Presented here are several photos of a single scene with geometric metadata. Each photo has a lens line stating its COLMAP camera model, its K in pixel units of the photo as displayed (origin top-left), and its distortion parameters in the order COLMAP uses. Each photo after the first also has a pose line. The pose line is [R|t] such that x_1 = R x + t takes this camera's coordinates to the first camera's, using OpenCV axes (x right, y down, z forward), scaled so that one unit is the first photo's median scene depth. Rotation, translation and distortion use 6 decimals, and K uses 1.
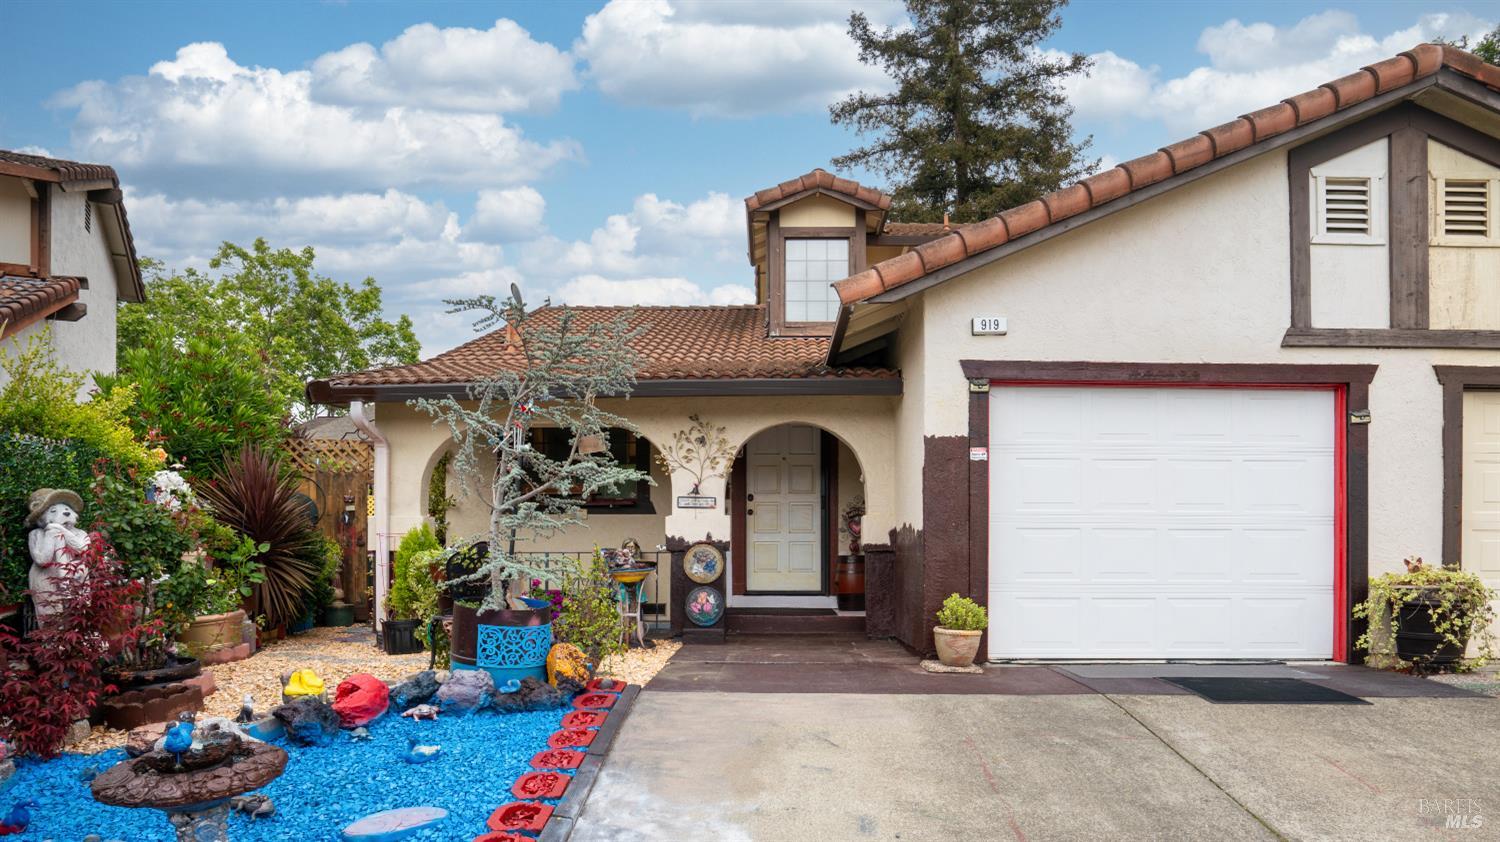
lens RADIAL K [[684.4, 0, 750.0], [0, 684.4, 421.0], [0, 0, 1]] dist [0.009885, -0.000319]
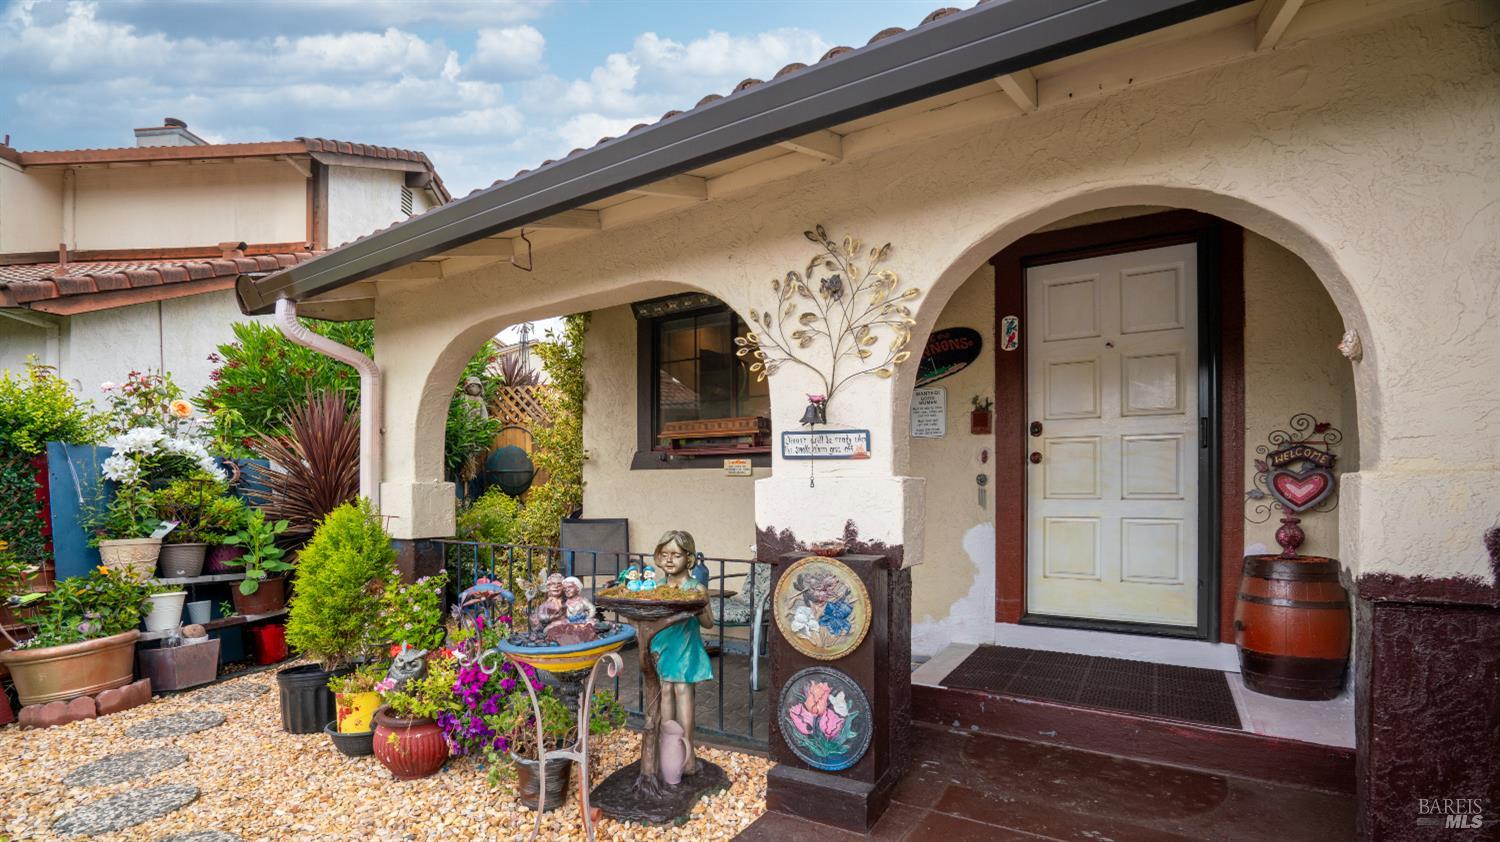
lens RADIAL K [[699.9, 0, 750.2], [0, 699.9, 470.1], [0, 0, 1]] dist [-0.034297, 0.000639]
pose [[0.883485, -0.017101, -0.468147, 0.071865], [0.089601, 0.987052, 0.133038, 0.073980], [0.459810, -0.159483, 0.873579, 0.608853]]
